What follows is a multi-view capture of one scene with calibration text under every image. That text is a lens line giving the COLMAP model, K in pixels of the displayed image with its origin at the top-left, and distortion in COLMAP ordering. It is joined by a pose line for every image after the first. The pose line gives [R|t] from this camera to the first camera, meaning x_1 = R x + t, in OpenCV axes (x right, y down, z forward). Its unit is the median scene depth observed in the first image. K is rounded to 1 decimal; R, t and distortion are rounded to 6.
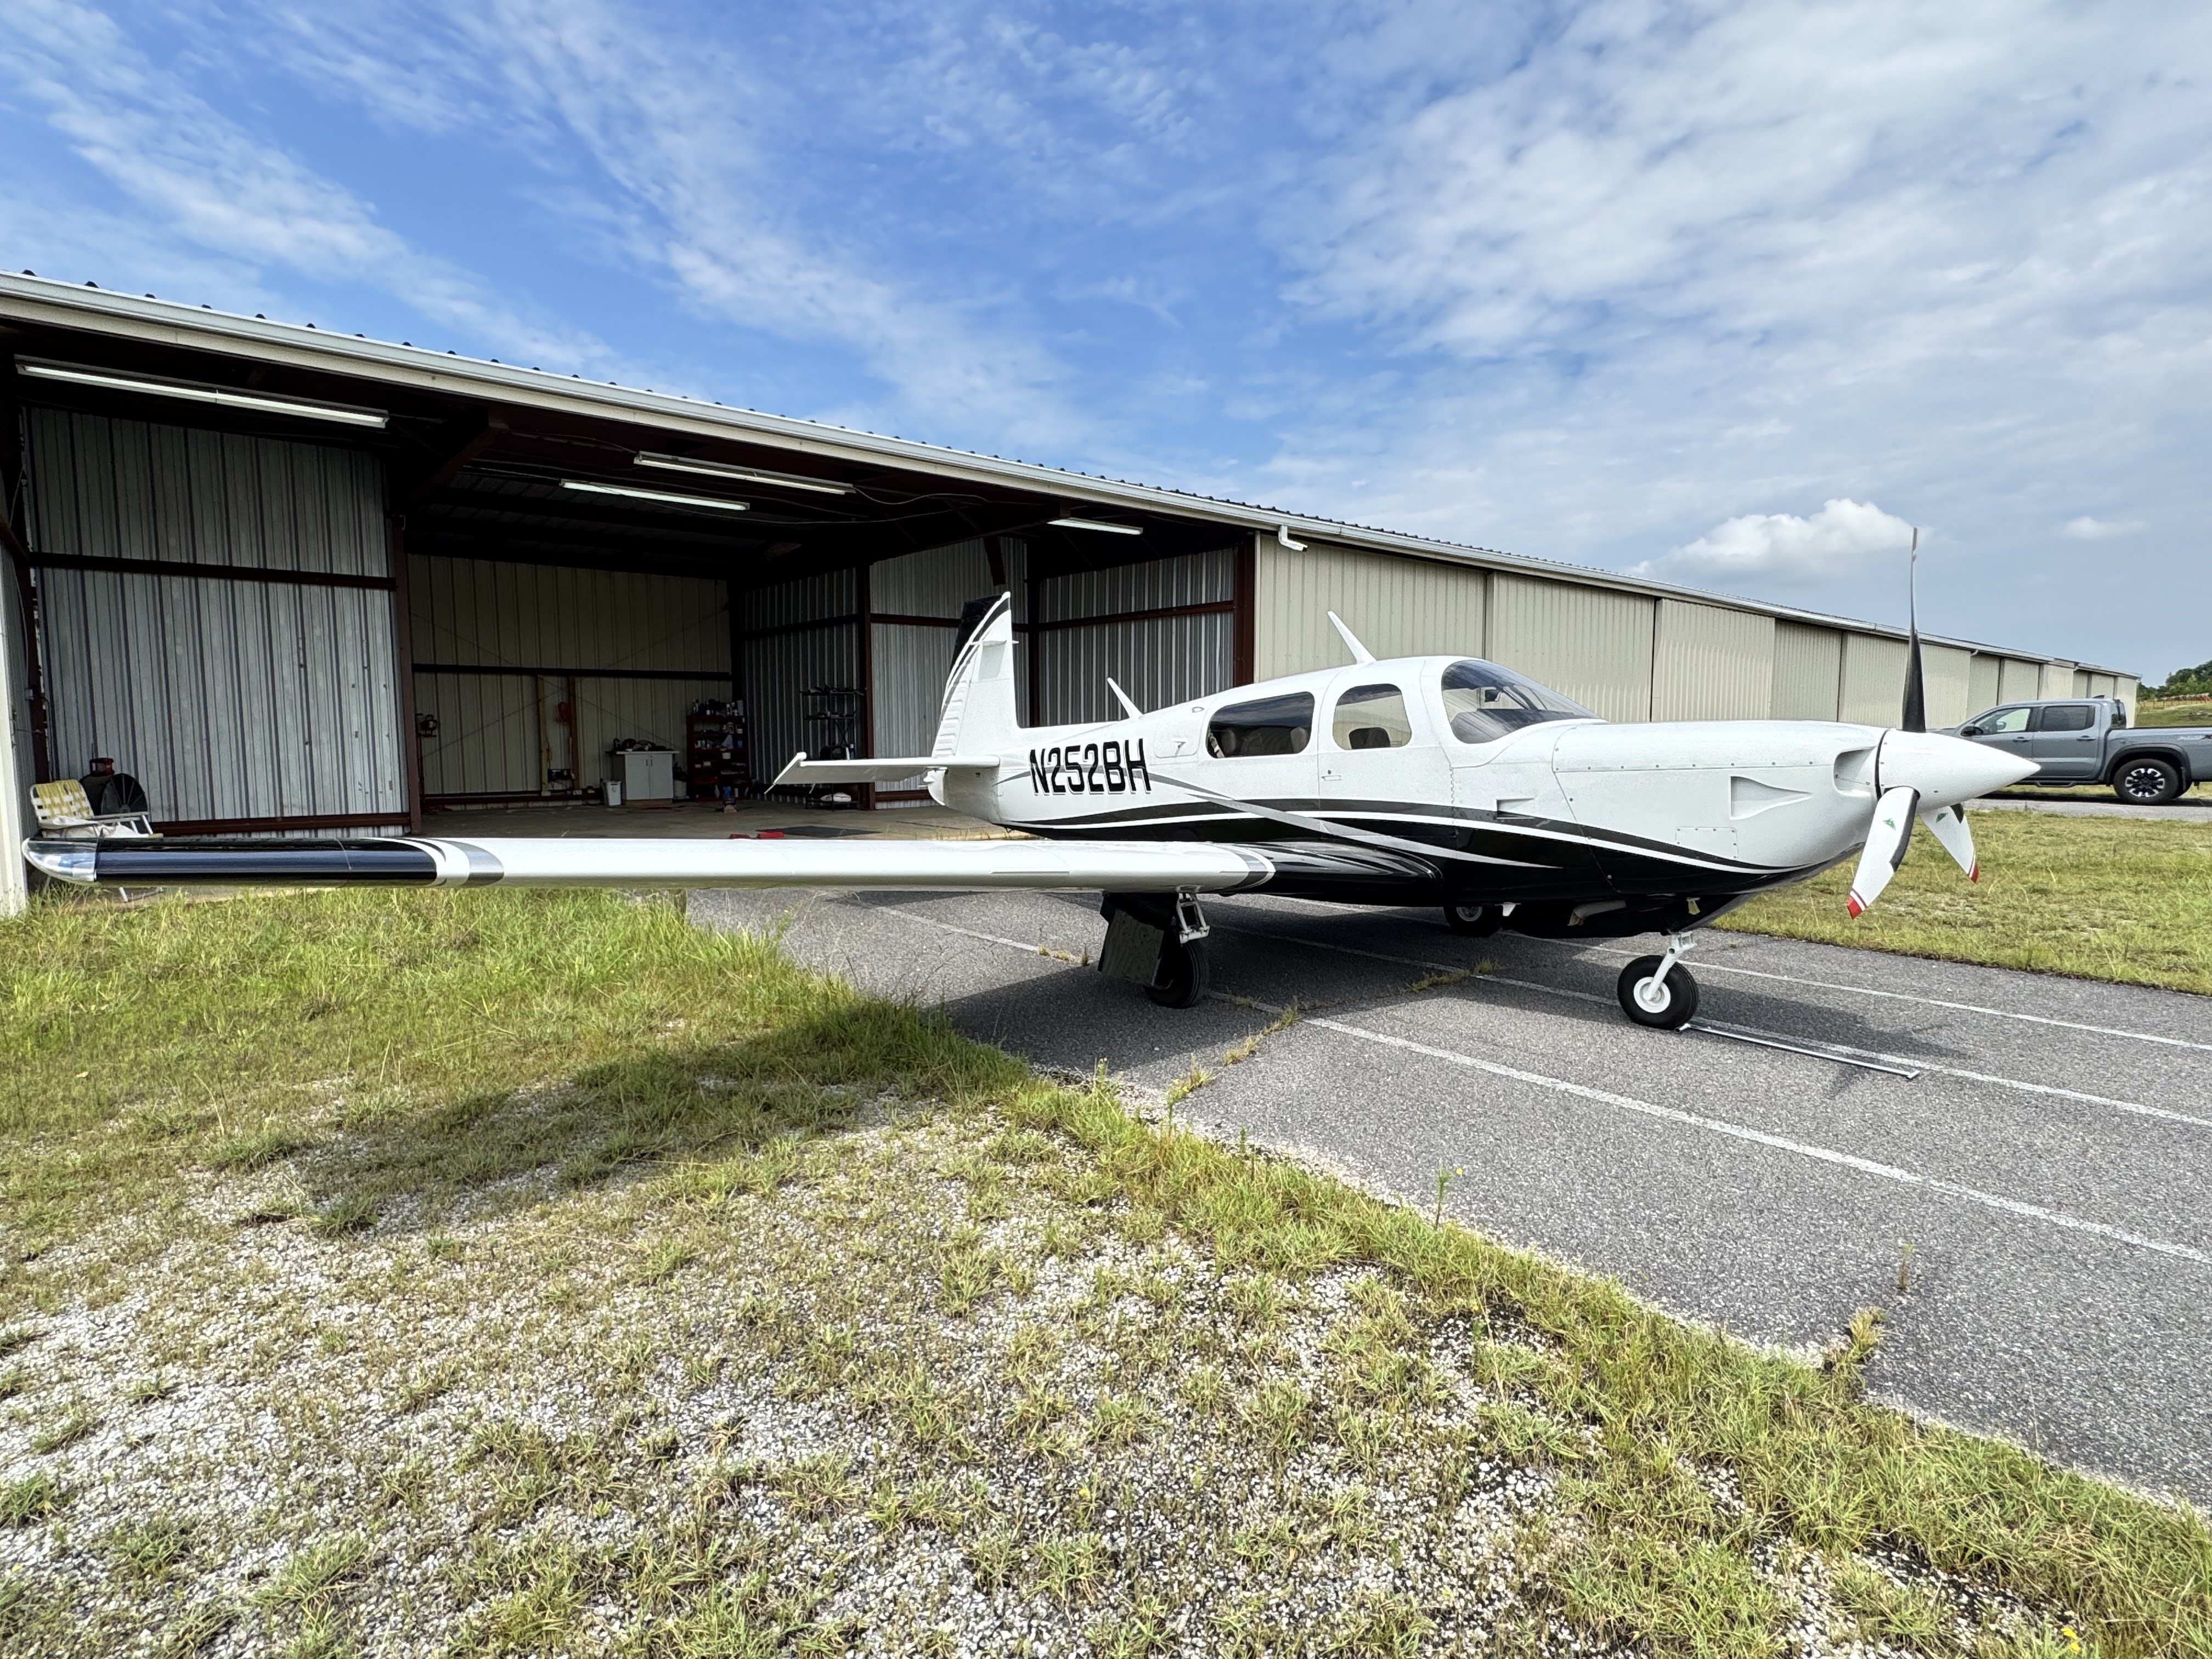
lens RADIAL K [[1116.2, 0, 1112.3], [0, 1116.2, 829.2], [0, 0, 1]] dist [0.003077, 0.000527]
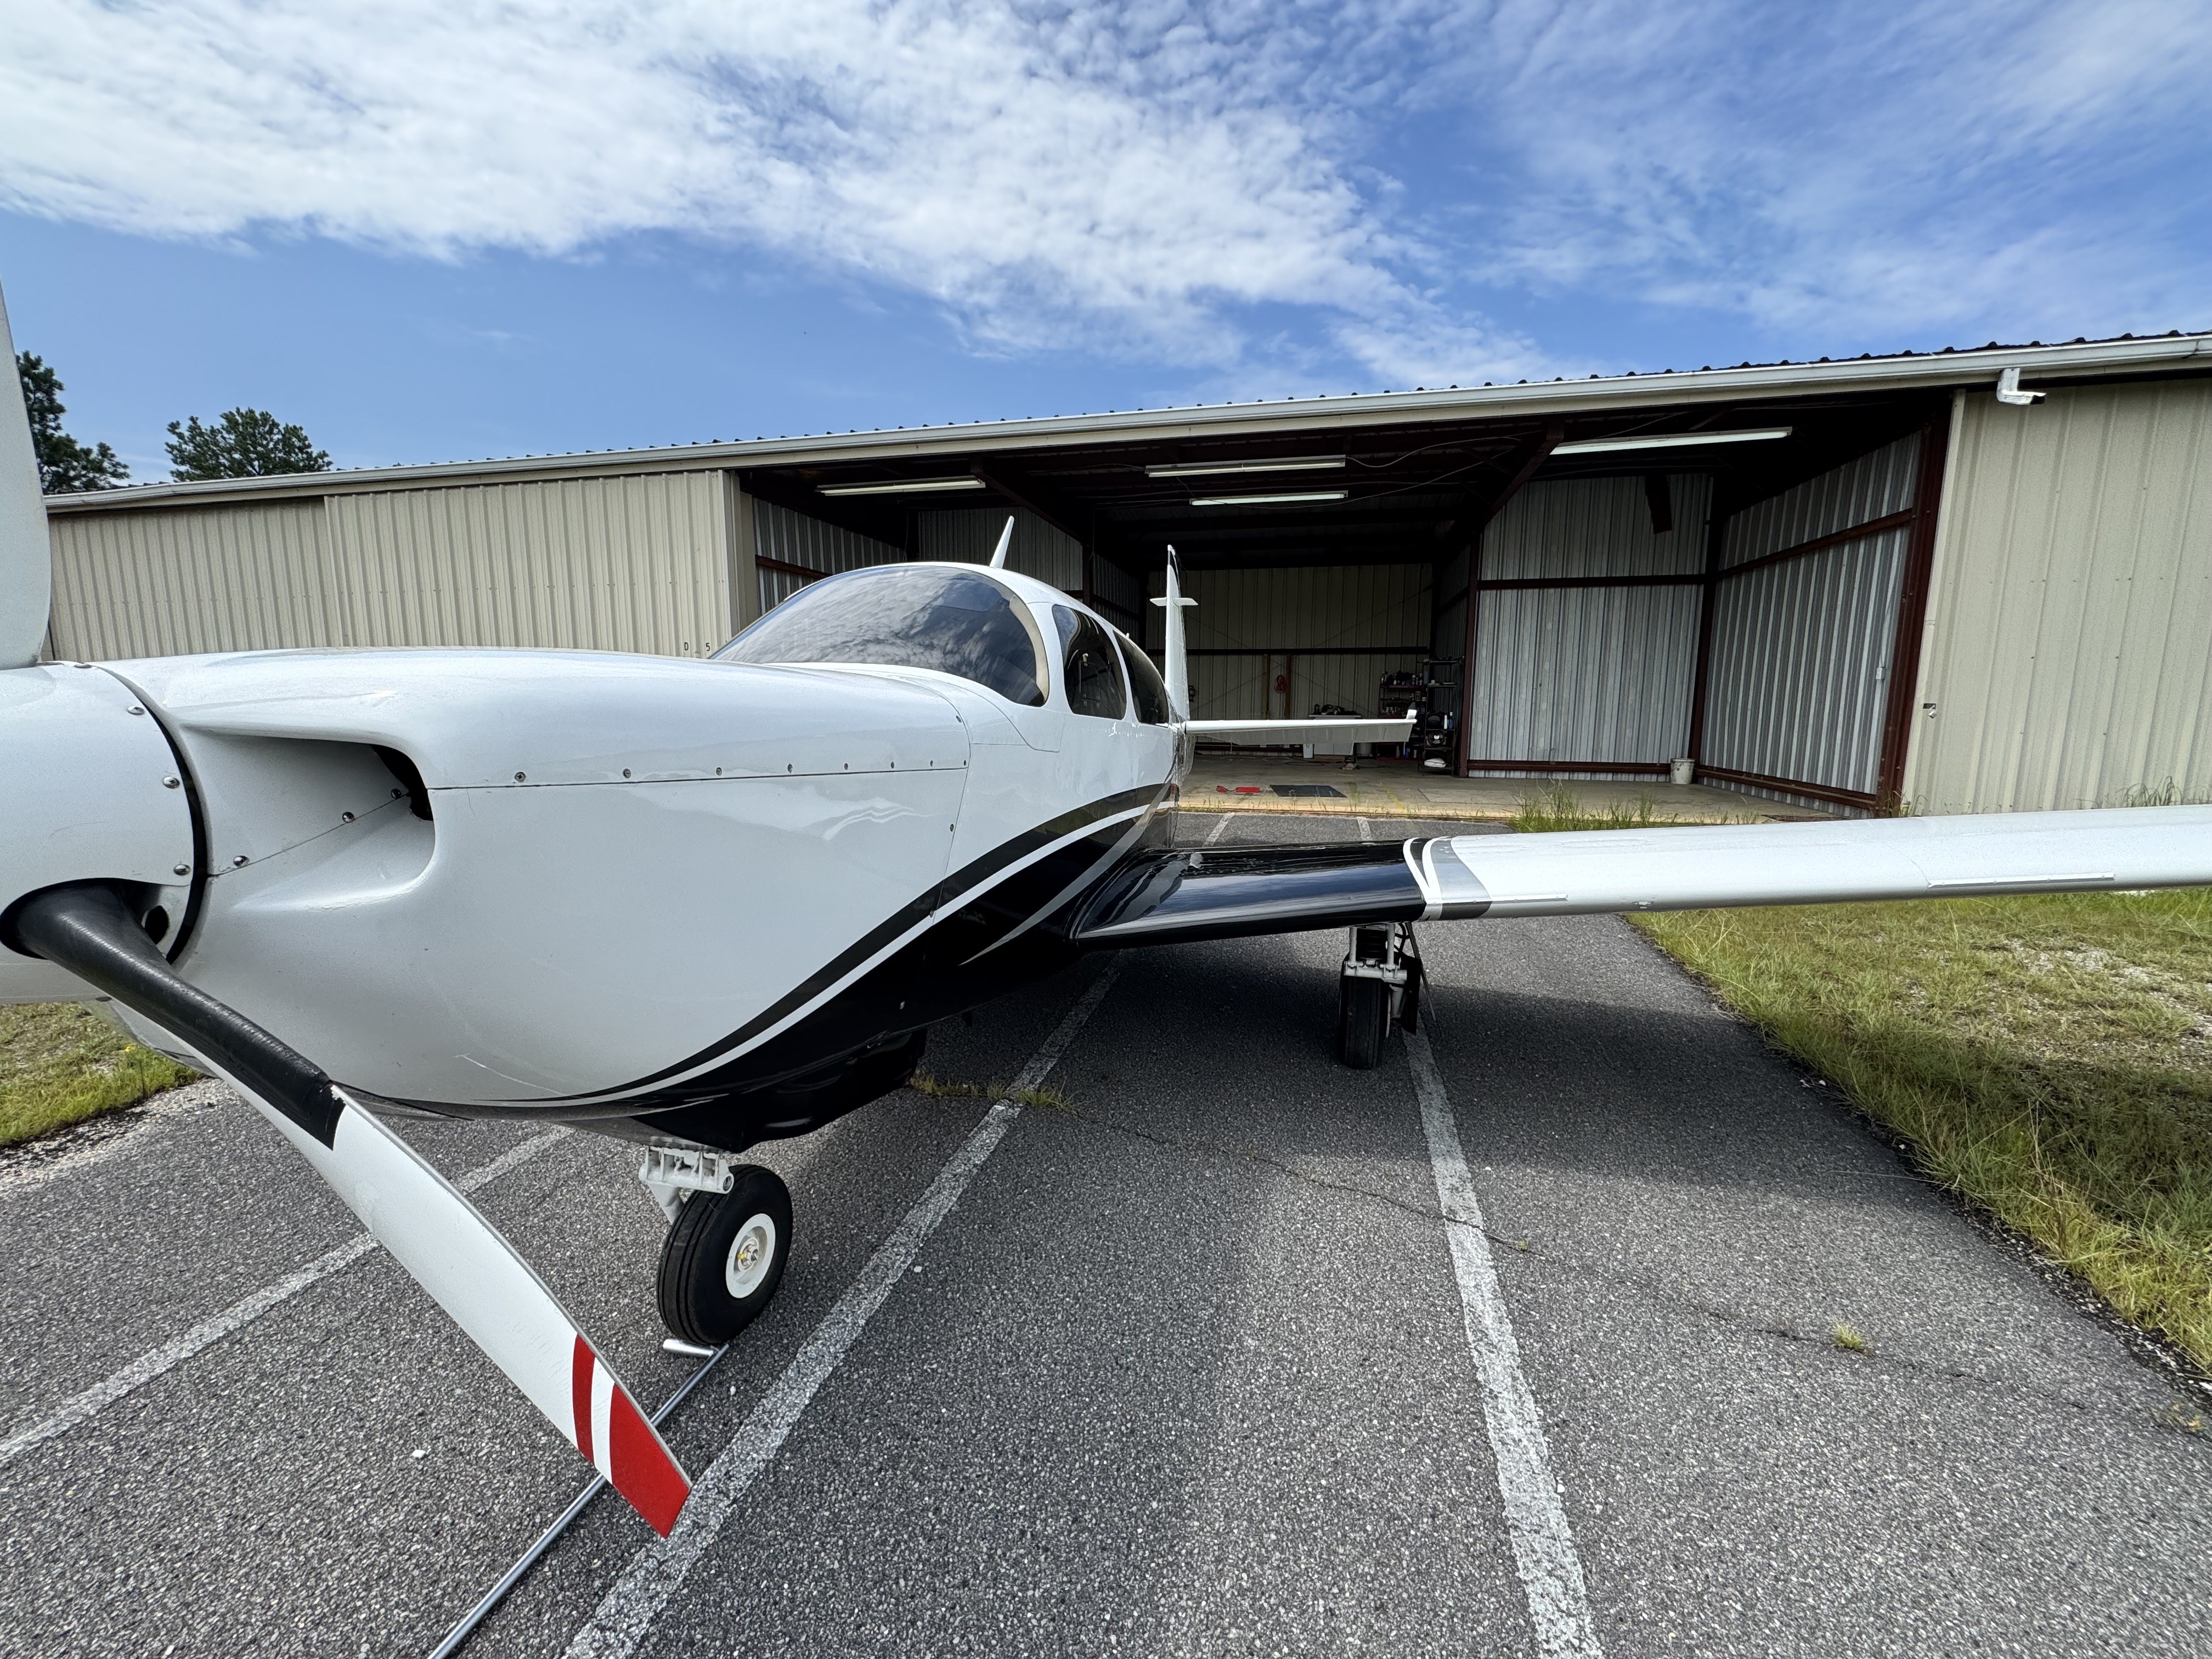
lens RADIAL K [[876.9, 0, 1093.4], [0, 876.9, 823.6], [0, 0, 1]] dist [0.000595, -0.000234]
pose [[0.569954, 0.123138, -0.812397, 0.559077], [-0.081048, 0.992311, 0.093547, -0.051625], [0.817669, 0.012525, 0.575552, 0.598319]]
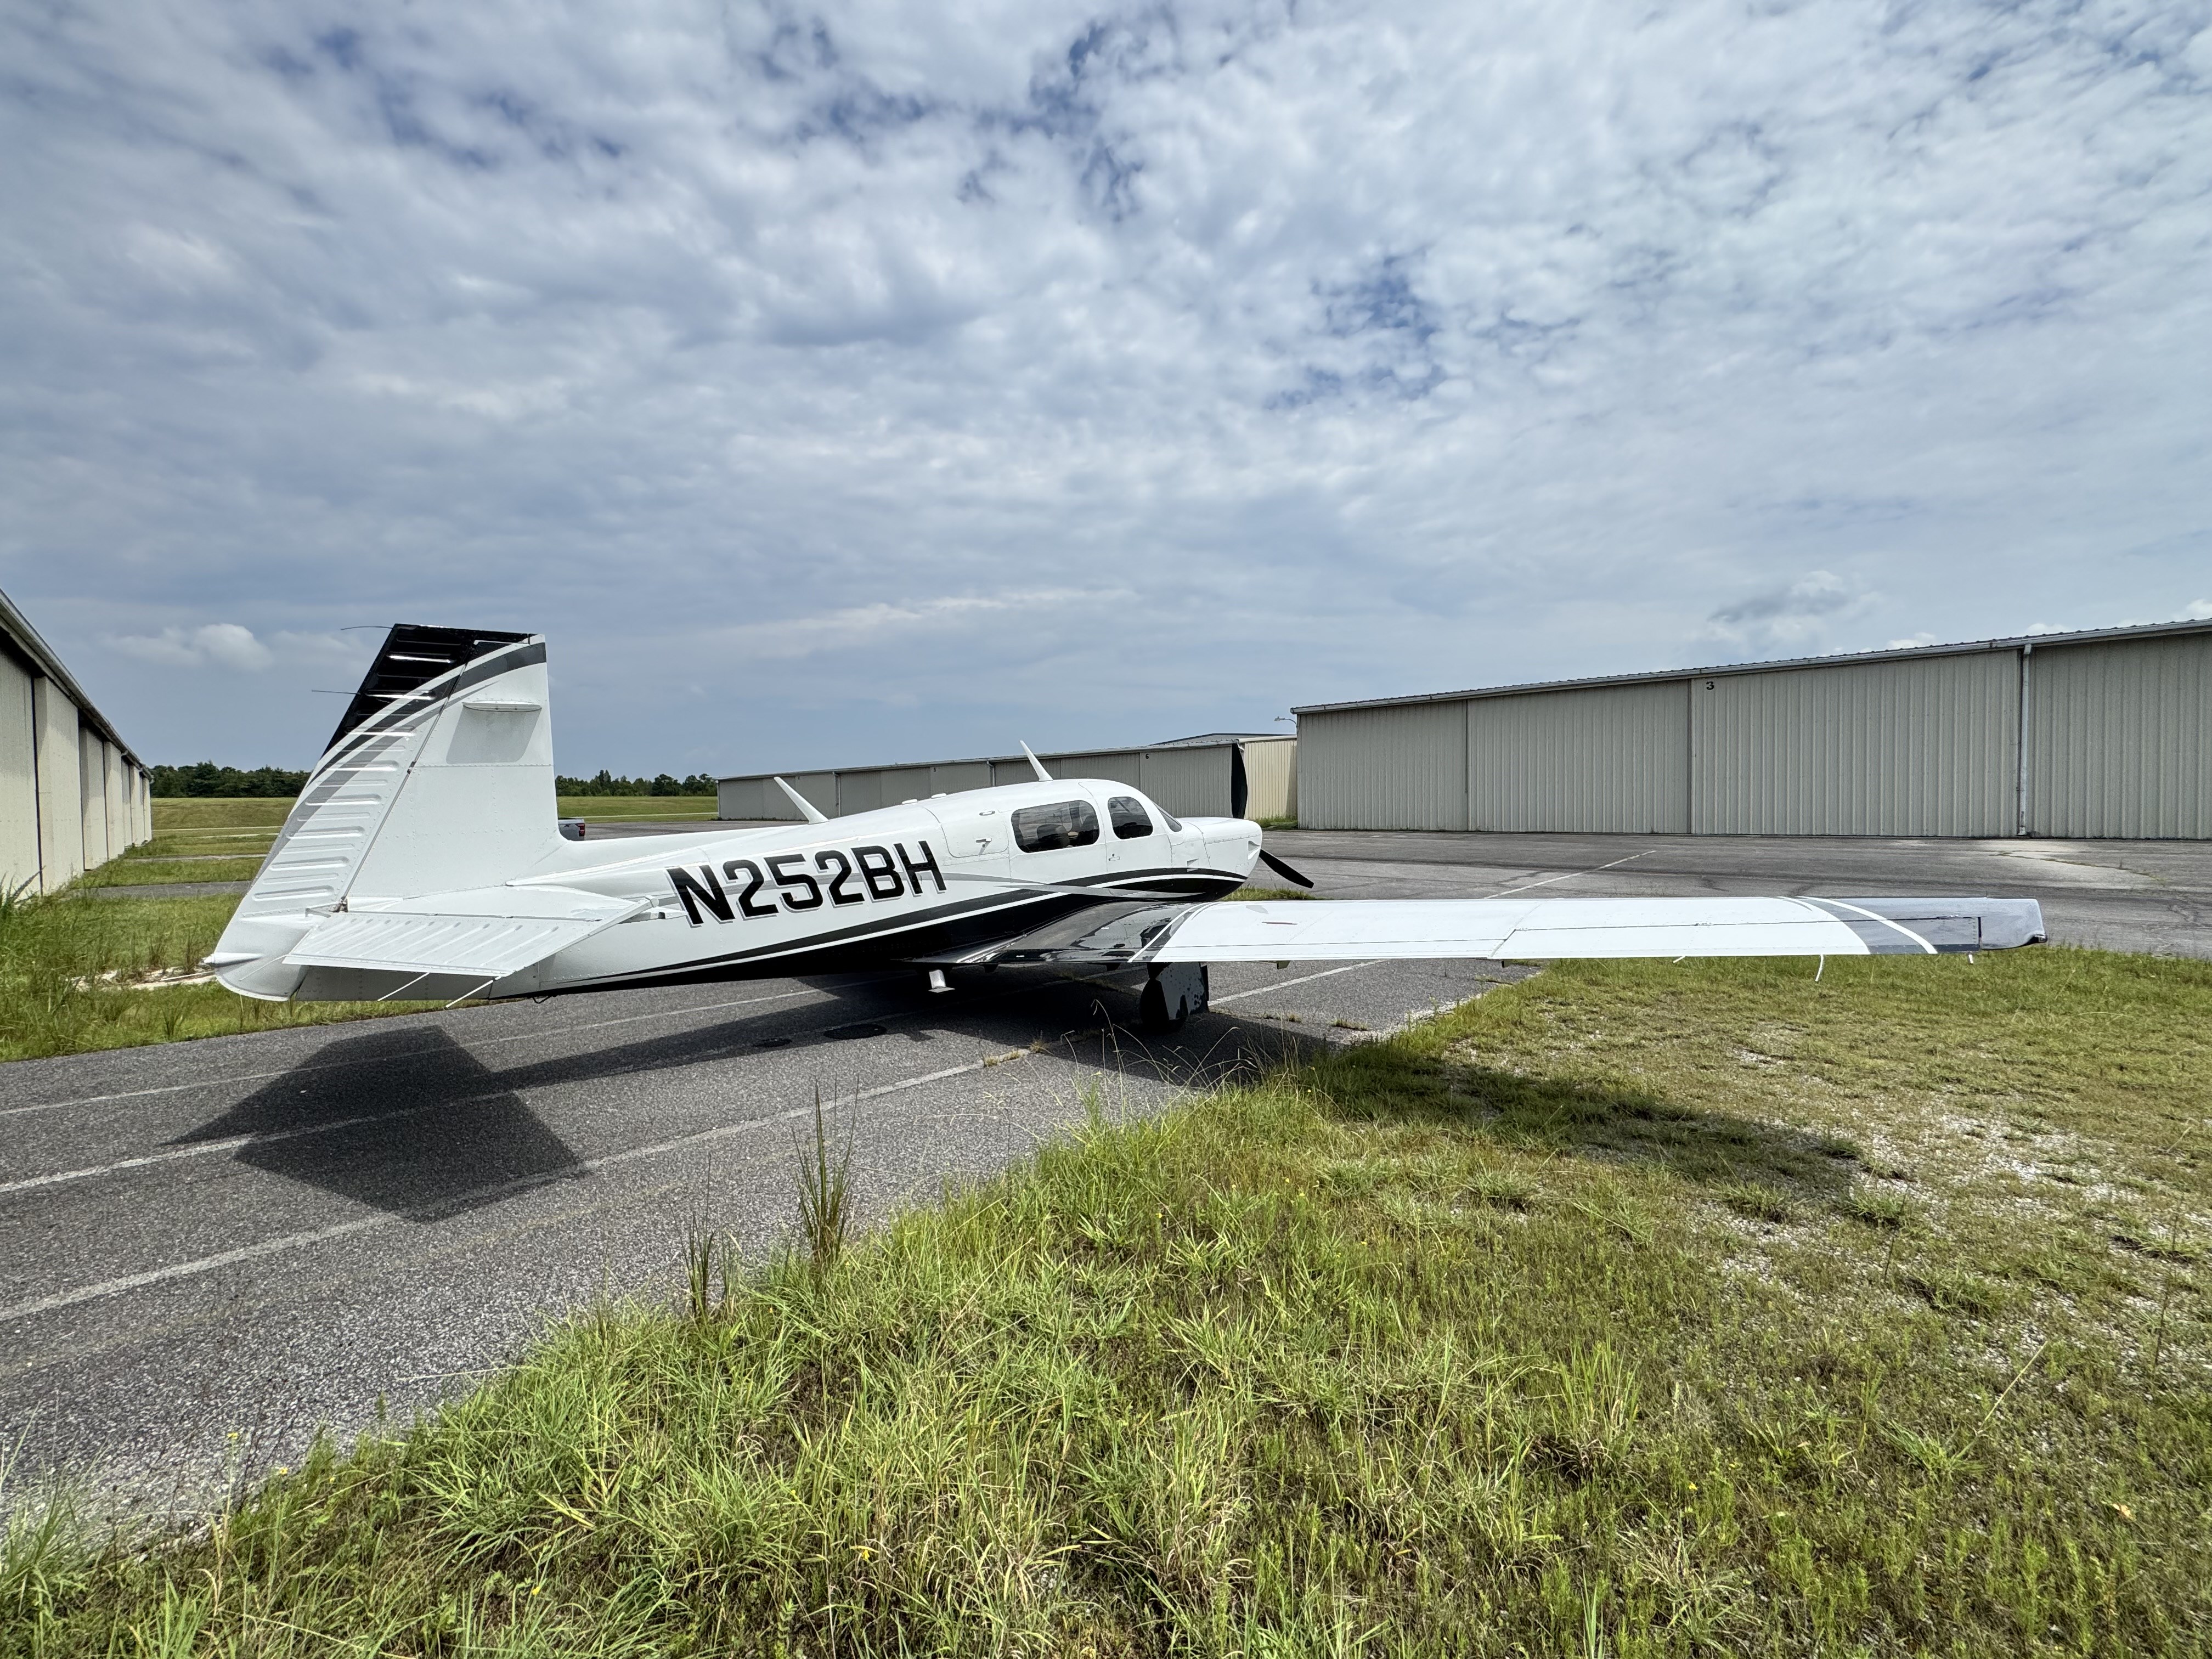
lens RADIAL K [[876.9, 0, 1093.4], [0, 876.9, 823.6], [0, 0, 1]] dist [0.000595, -0.000234]
pose [[-0.076794, -0.016444, 0.996911, -0.711384], [0.102321, 0.994455, 0.024285, -0.091147], [-0.991783, 0.103870, -0.074685, 0.815409]]
